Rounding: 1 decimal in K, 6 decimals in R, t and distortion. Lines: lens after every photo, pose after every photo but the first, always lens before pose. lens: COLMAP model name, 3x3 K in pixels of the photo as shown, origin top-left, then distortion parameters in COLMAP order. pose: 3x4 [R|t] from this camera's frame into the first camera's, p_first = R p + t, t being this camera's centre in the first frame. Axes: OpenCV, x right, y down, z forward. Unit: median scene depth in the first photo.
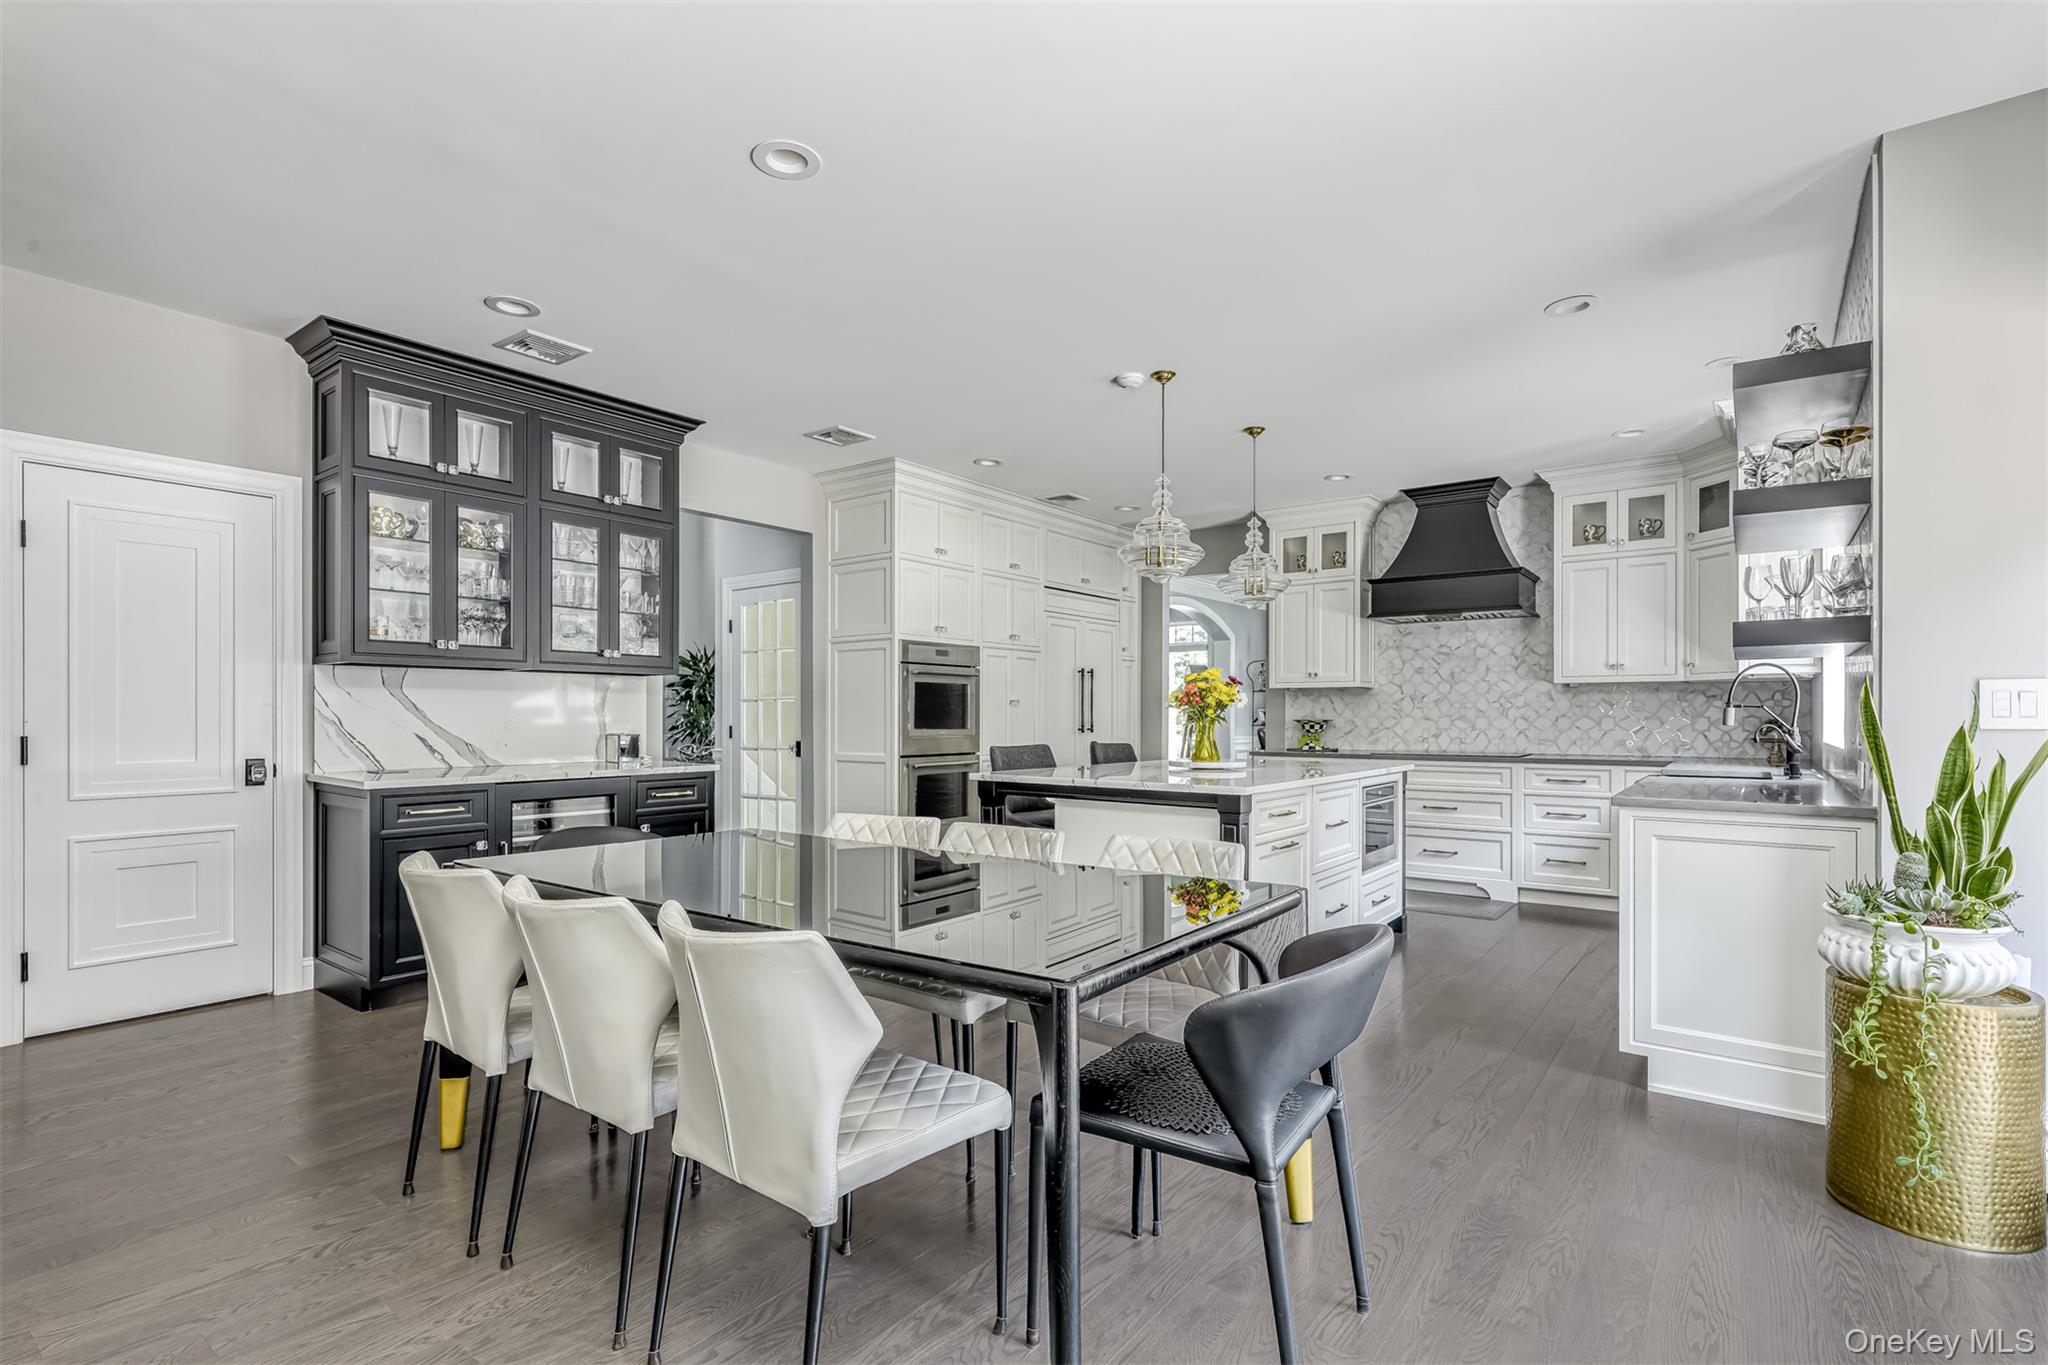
lens RADIAL K [[975.9, 0, 1024.5], [0, 975.9, 692.6], [0, 0, 1]] dist [0.001284, 0.000065]
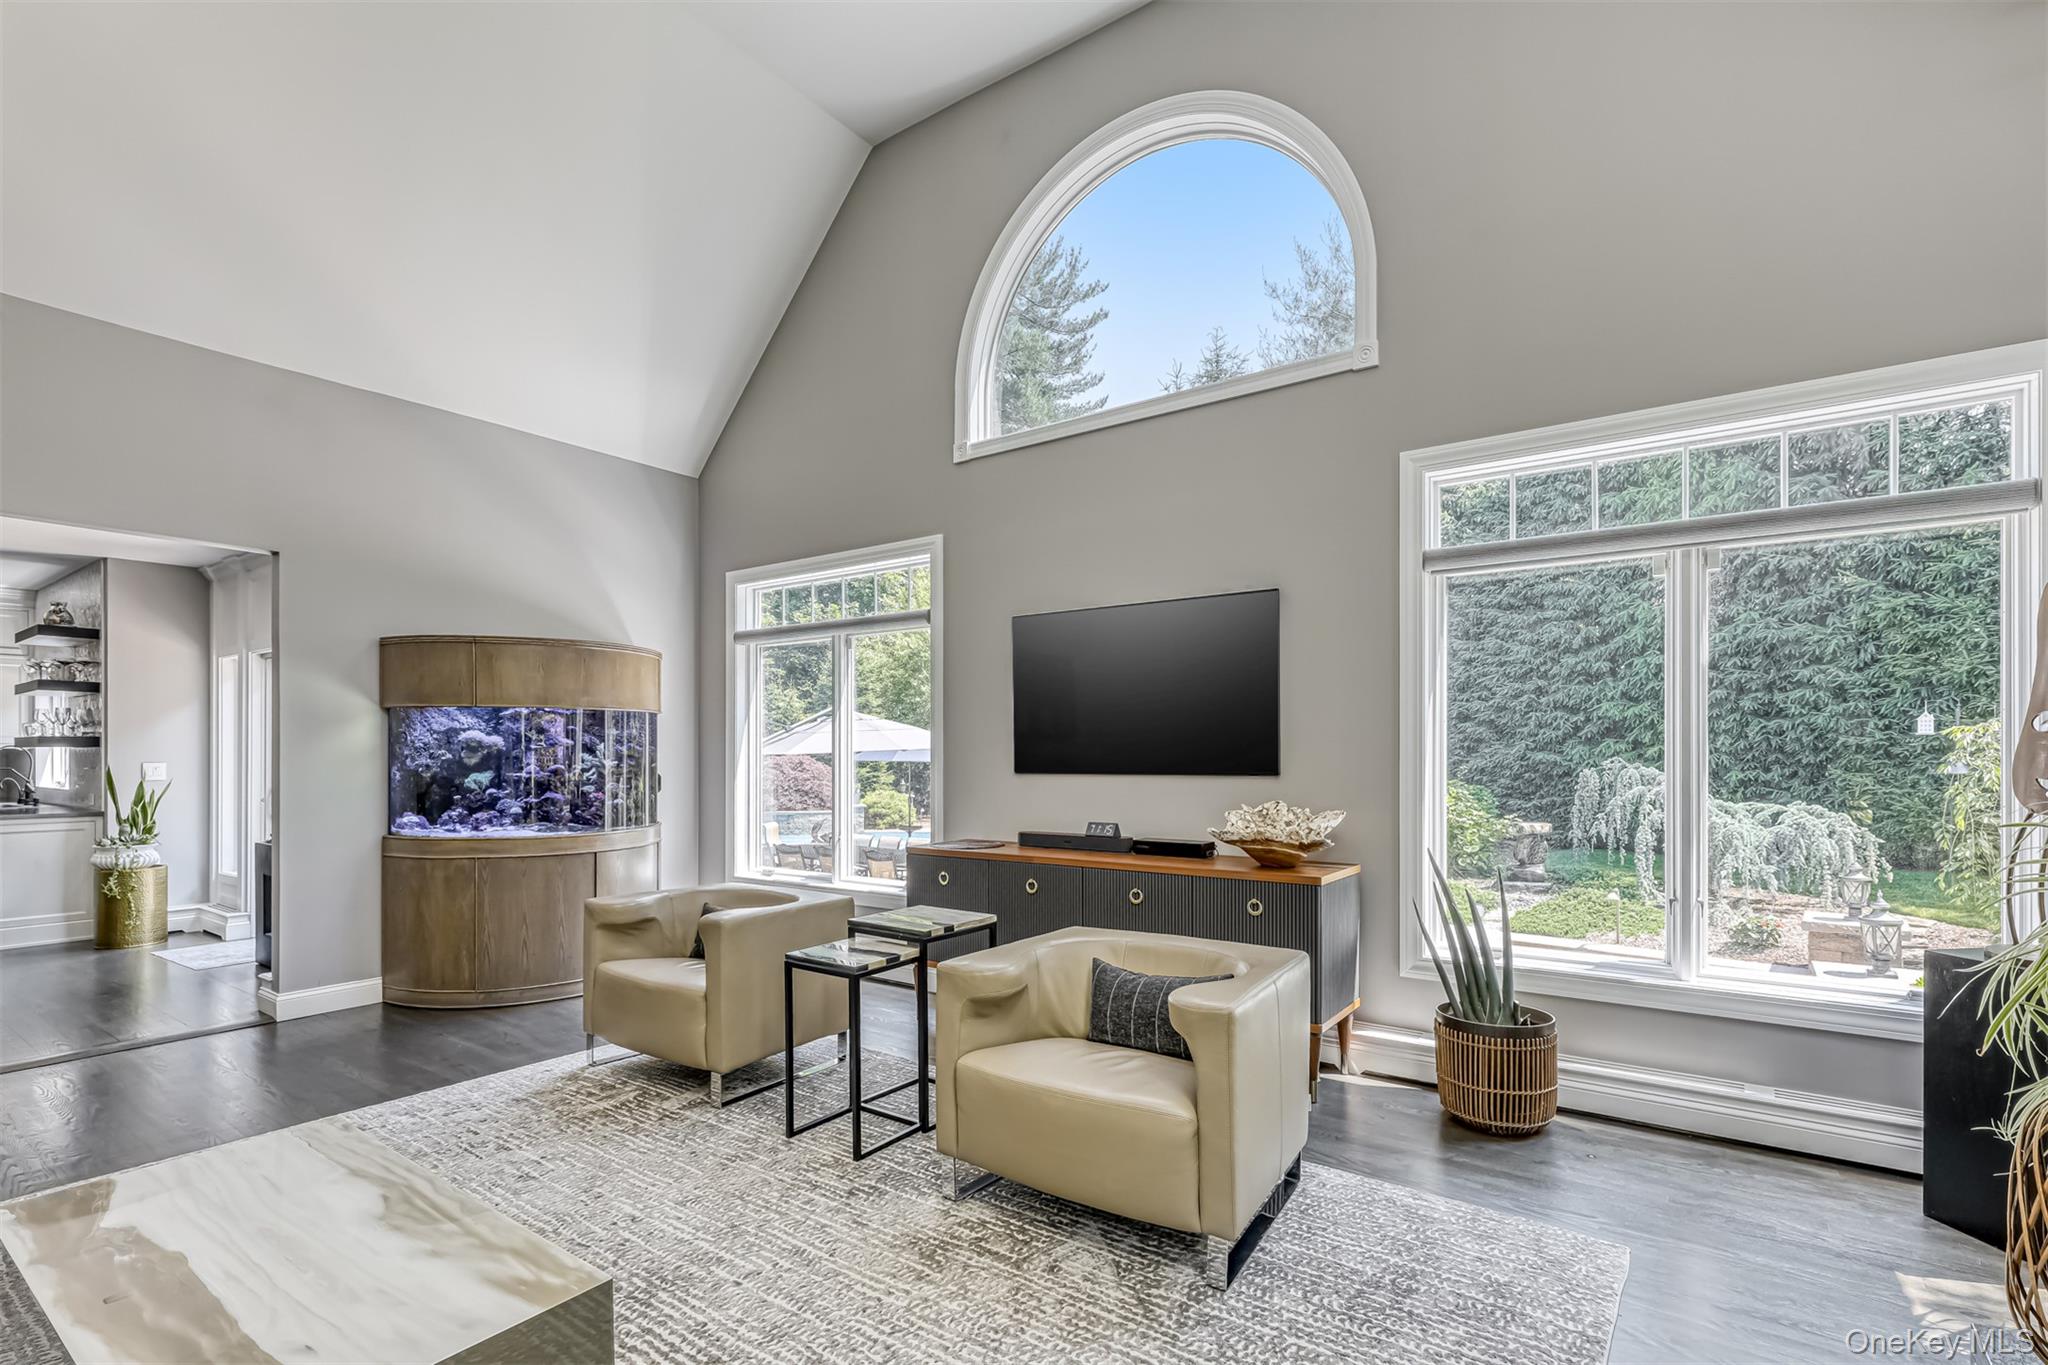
lens RADIAL K [[975.9, 0, 1045.6], [0, 975.9, 759.9], [0, 0, 1]] dist [0.001284, 0.000065]
pose [[-0.019058, 0.000252, 0.999818, -2.071764], [-0.008796, 0.999961, -0.000419, -0.047513], [-0.999780, -0.008803, -0.019055, -1.698837]]
